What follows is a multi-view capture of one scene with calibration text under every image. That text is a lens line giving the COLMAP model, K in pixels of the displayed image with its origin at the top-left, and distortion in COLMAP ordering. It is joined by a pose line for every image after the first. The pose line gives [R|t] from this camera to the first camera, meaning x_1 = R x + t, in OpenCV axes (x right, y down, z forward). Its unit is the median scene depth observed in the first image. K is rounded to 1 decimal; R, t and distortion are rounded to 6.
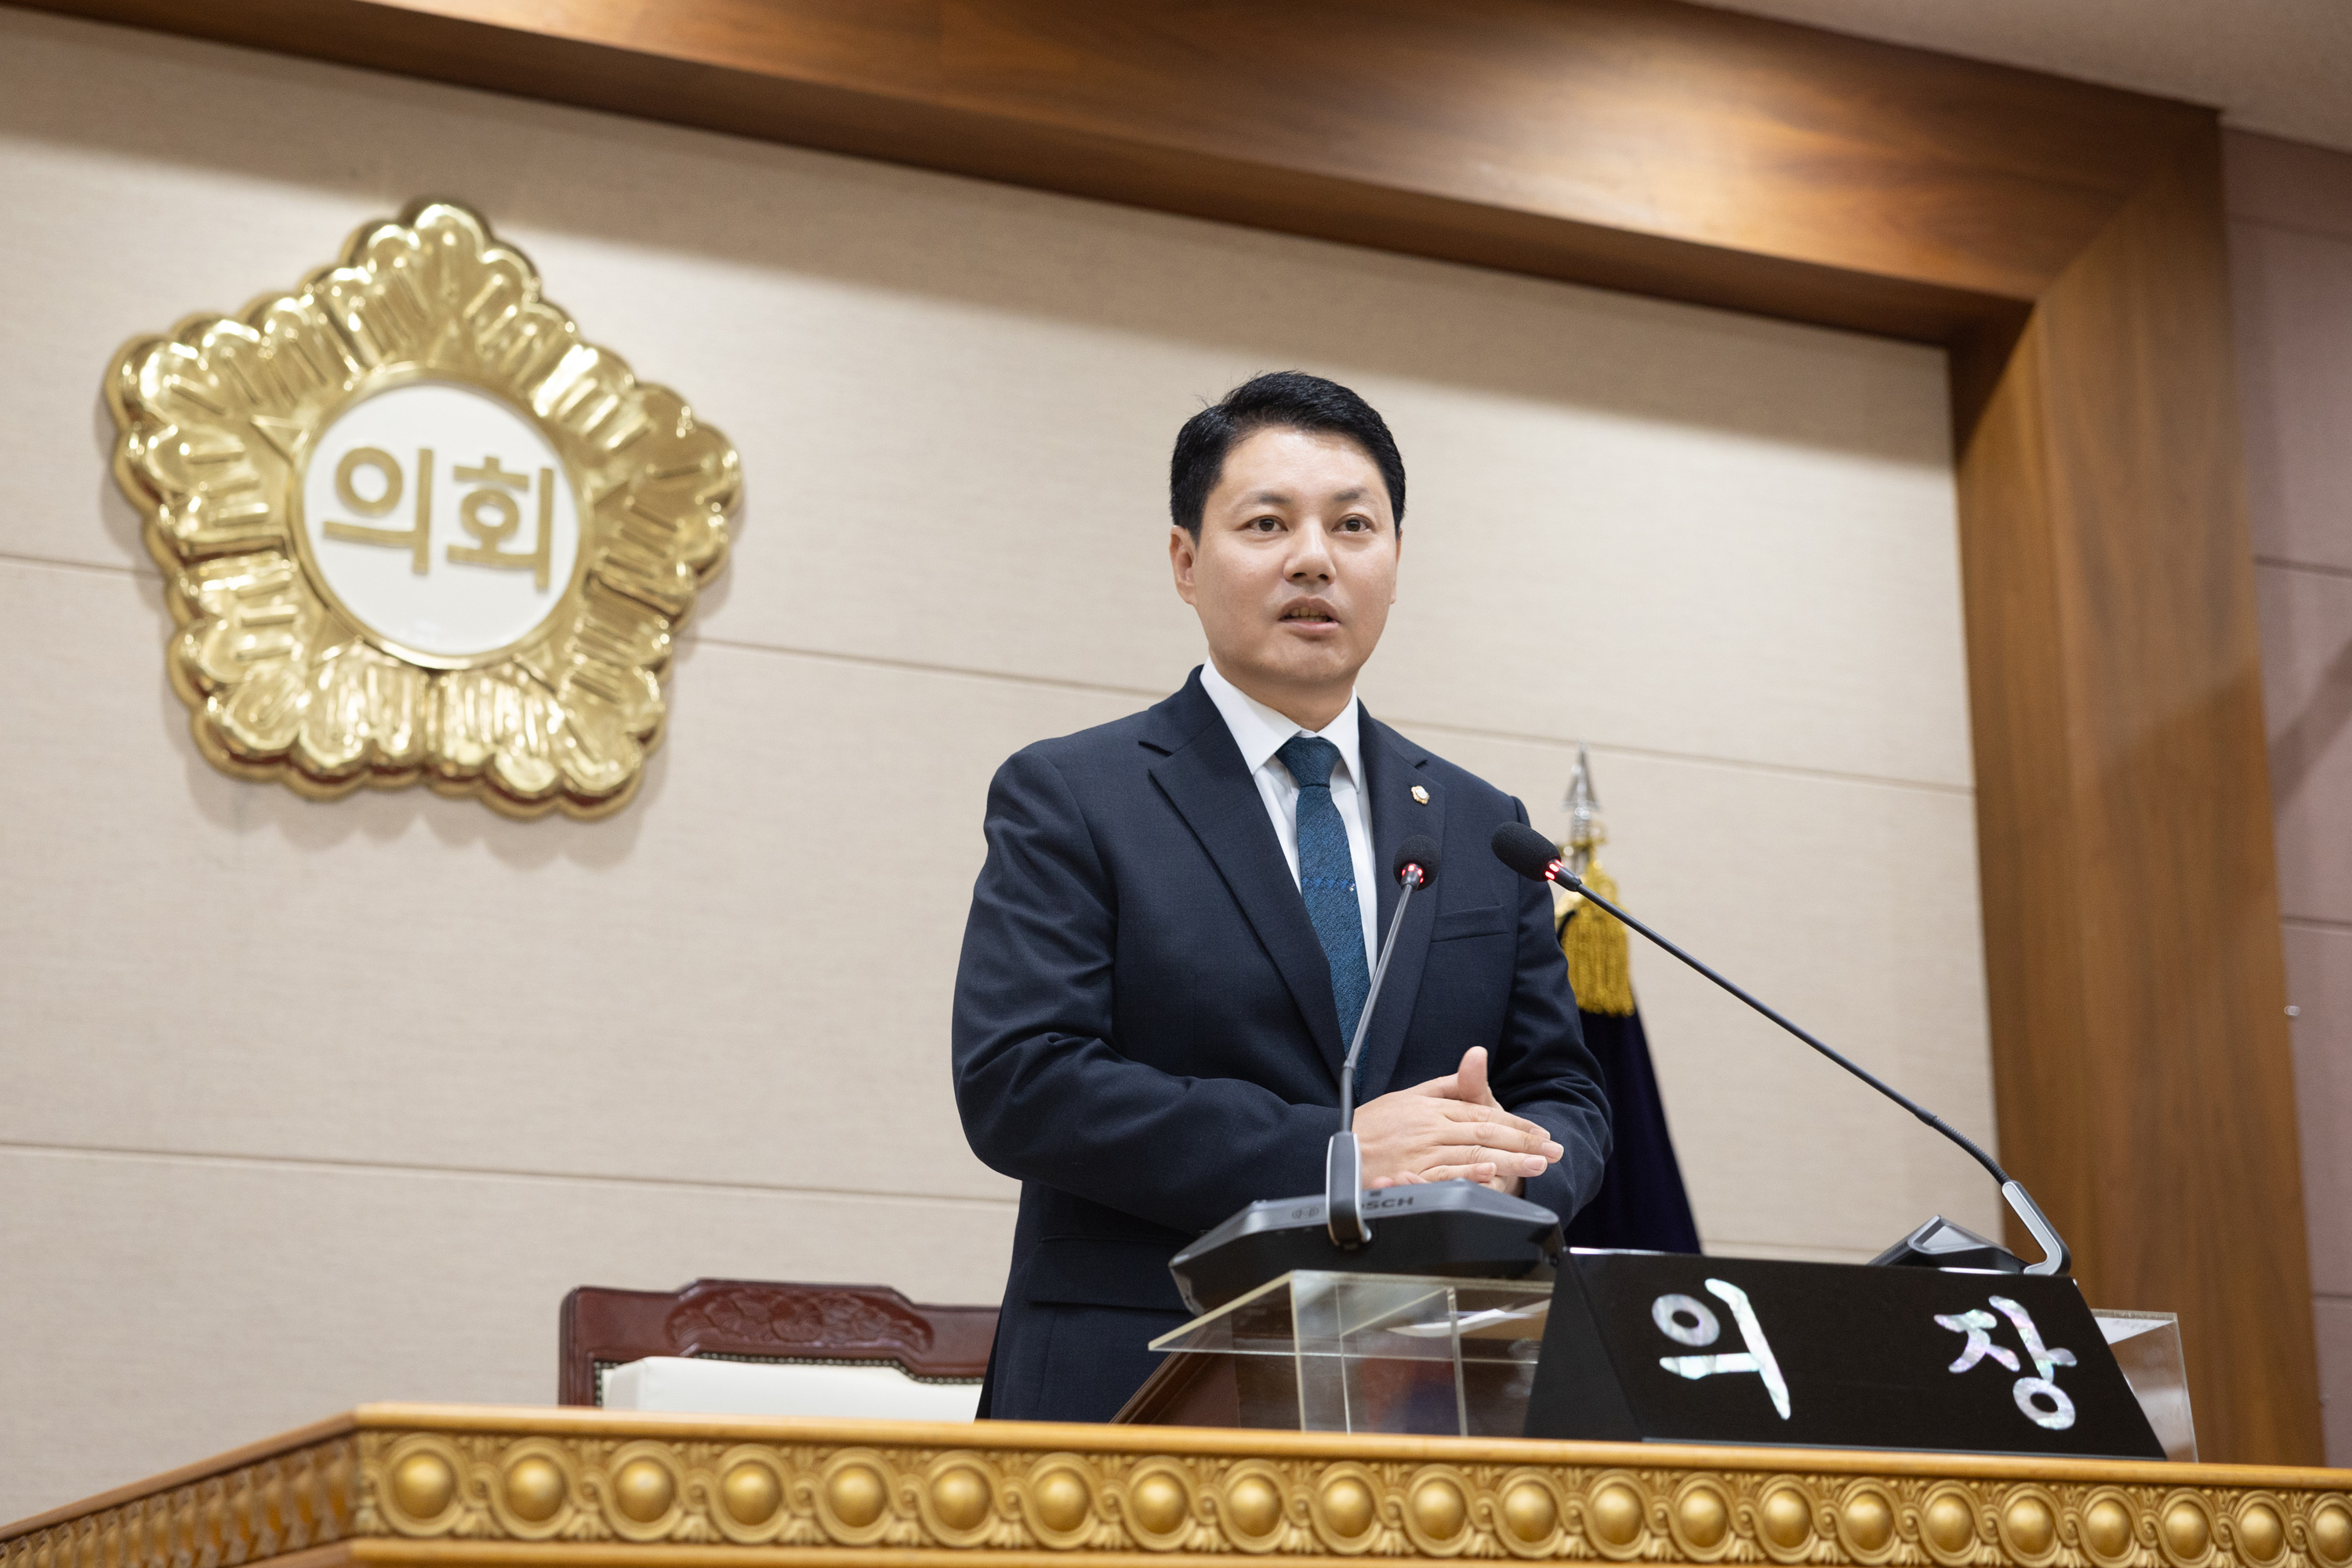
lens RADIAL K [[4168.2, 0, 1157.2], [0, 4168.2, 779.4], [0, 0, 1]] dist [0.090477, 0.000000]
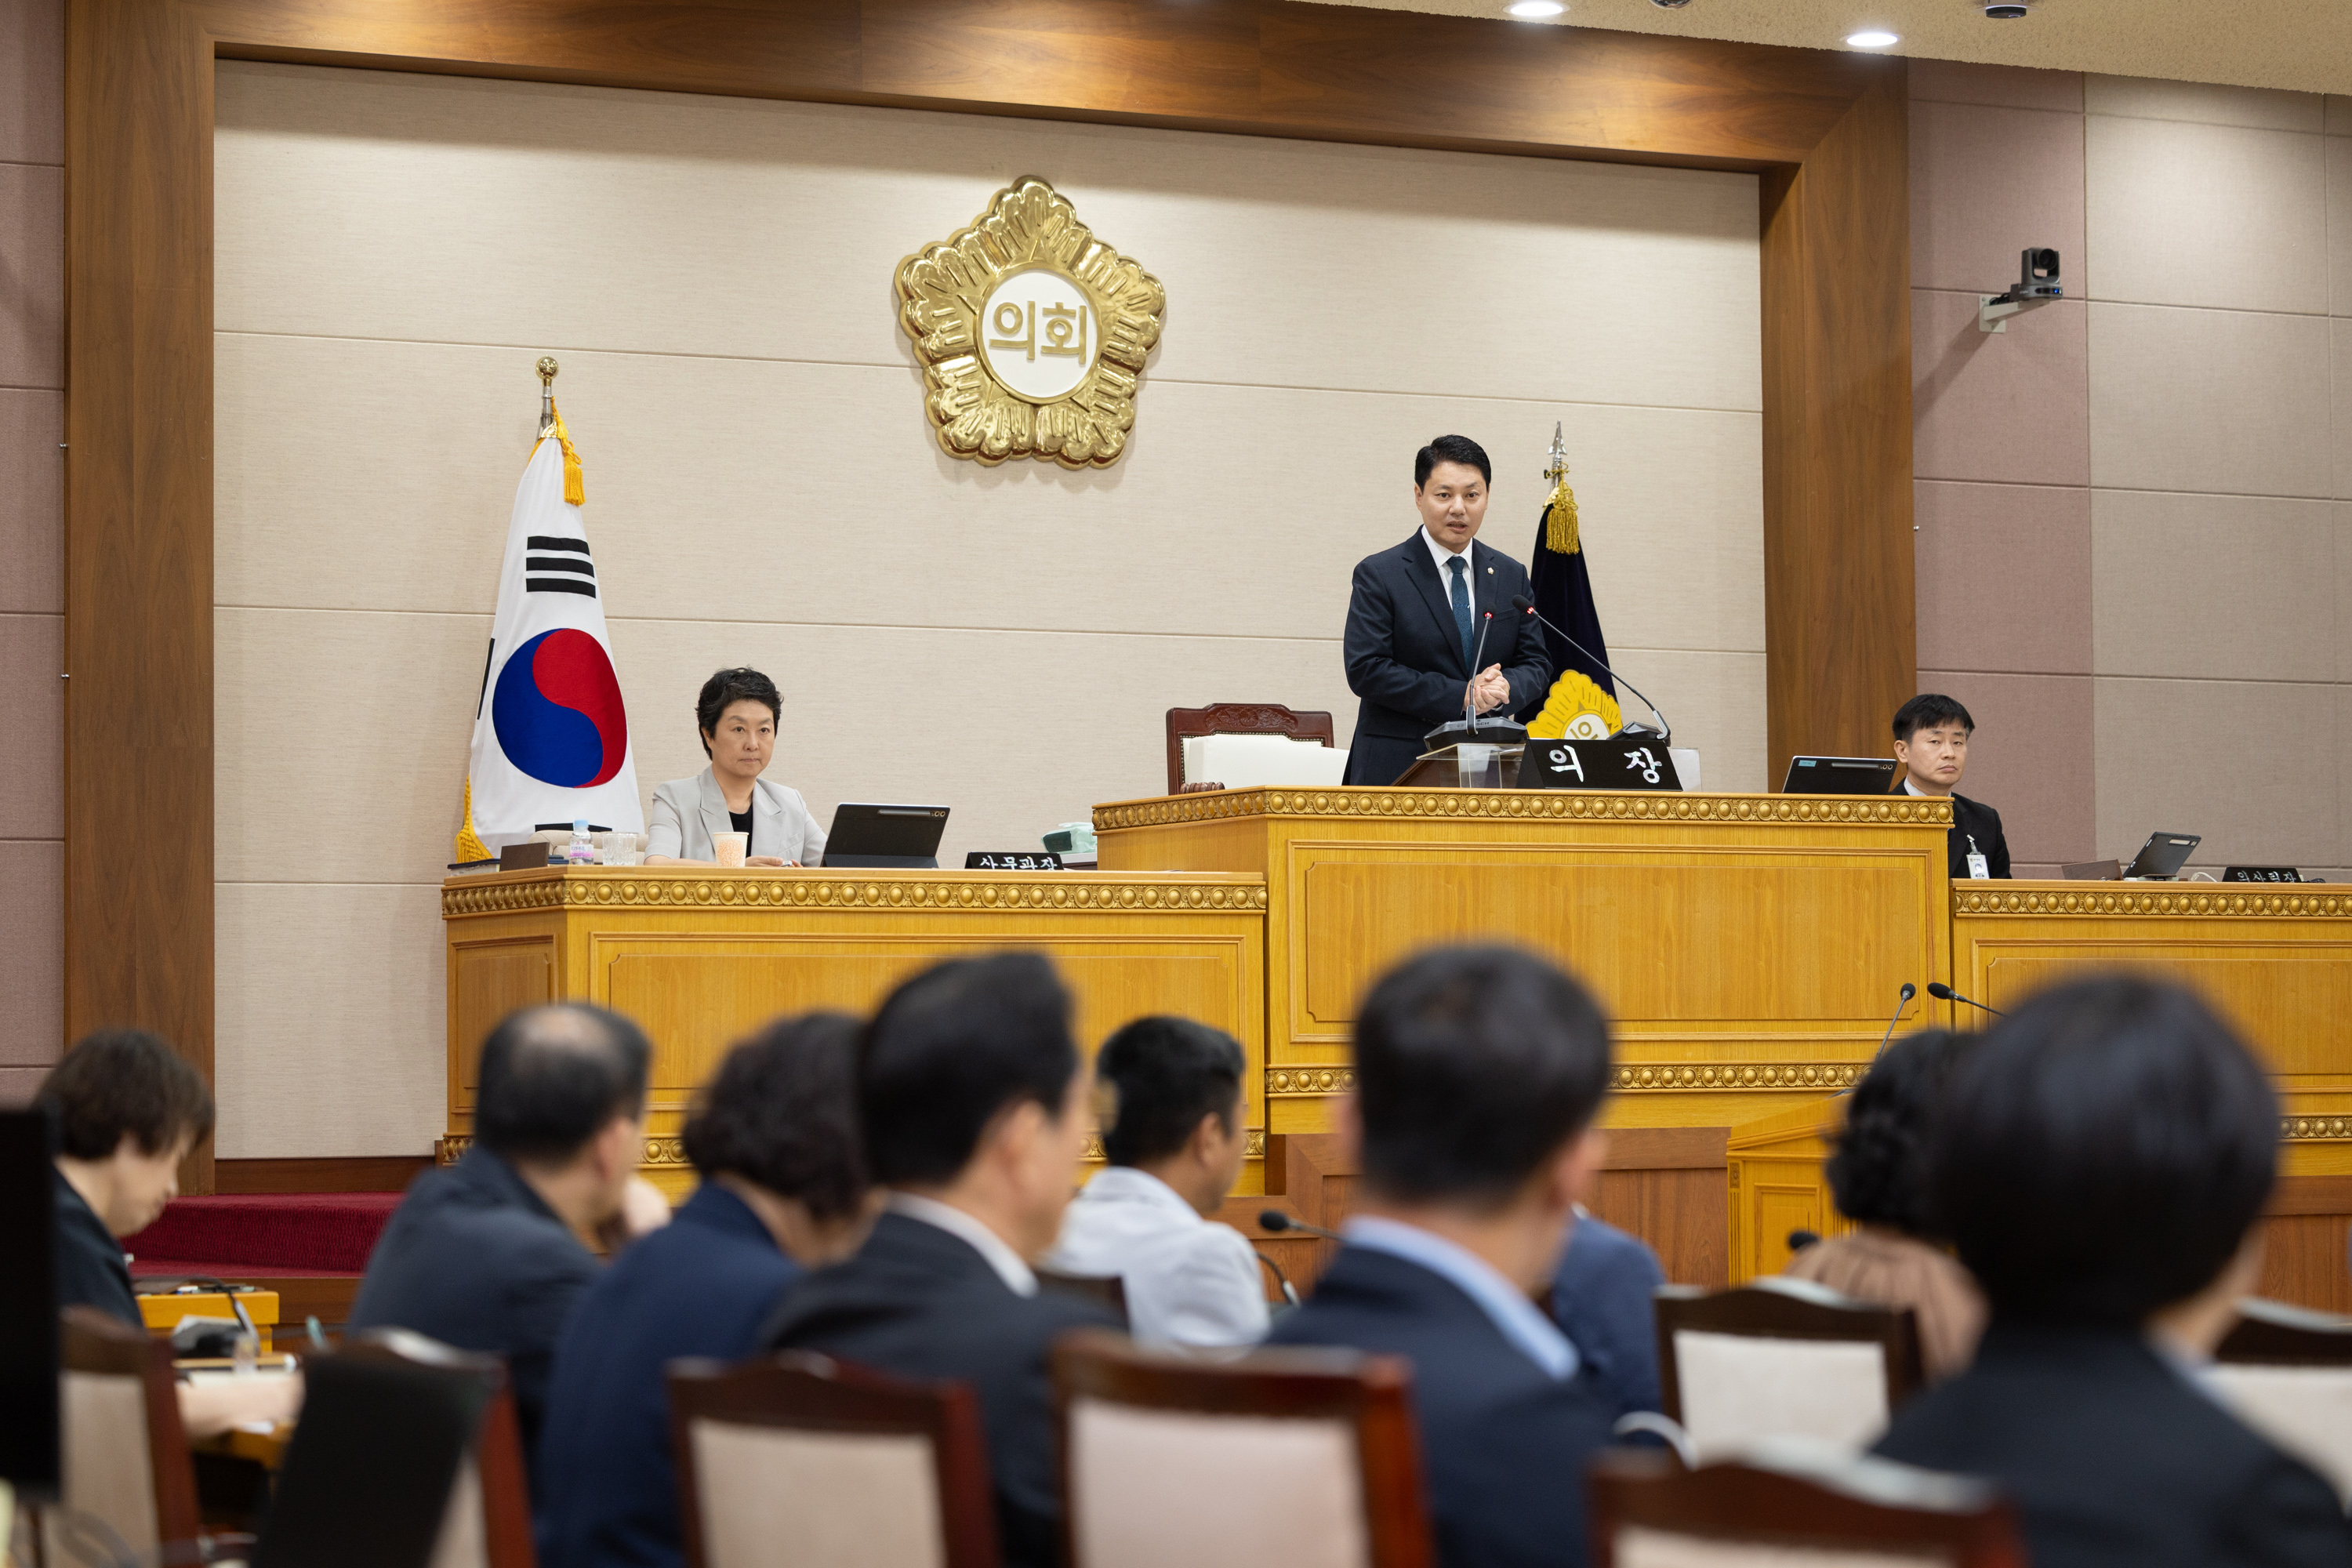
lens RADIAL K [[5046.3, 0, 1172.2], [0, 5046.3, 777.0], [0, 0, 1]] dist [0.001073, 0.000000]
pose [[0.999927, 0.004534, 0.011179, -0.133573], [-0.006570, 0.981868, 0.189454, -0.345898], [-0.010117, -0.189514, 0.981826, -1.690174]]
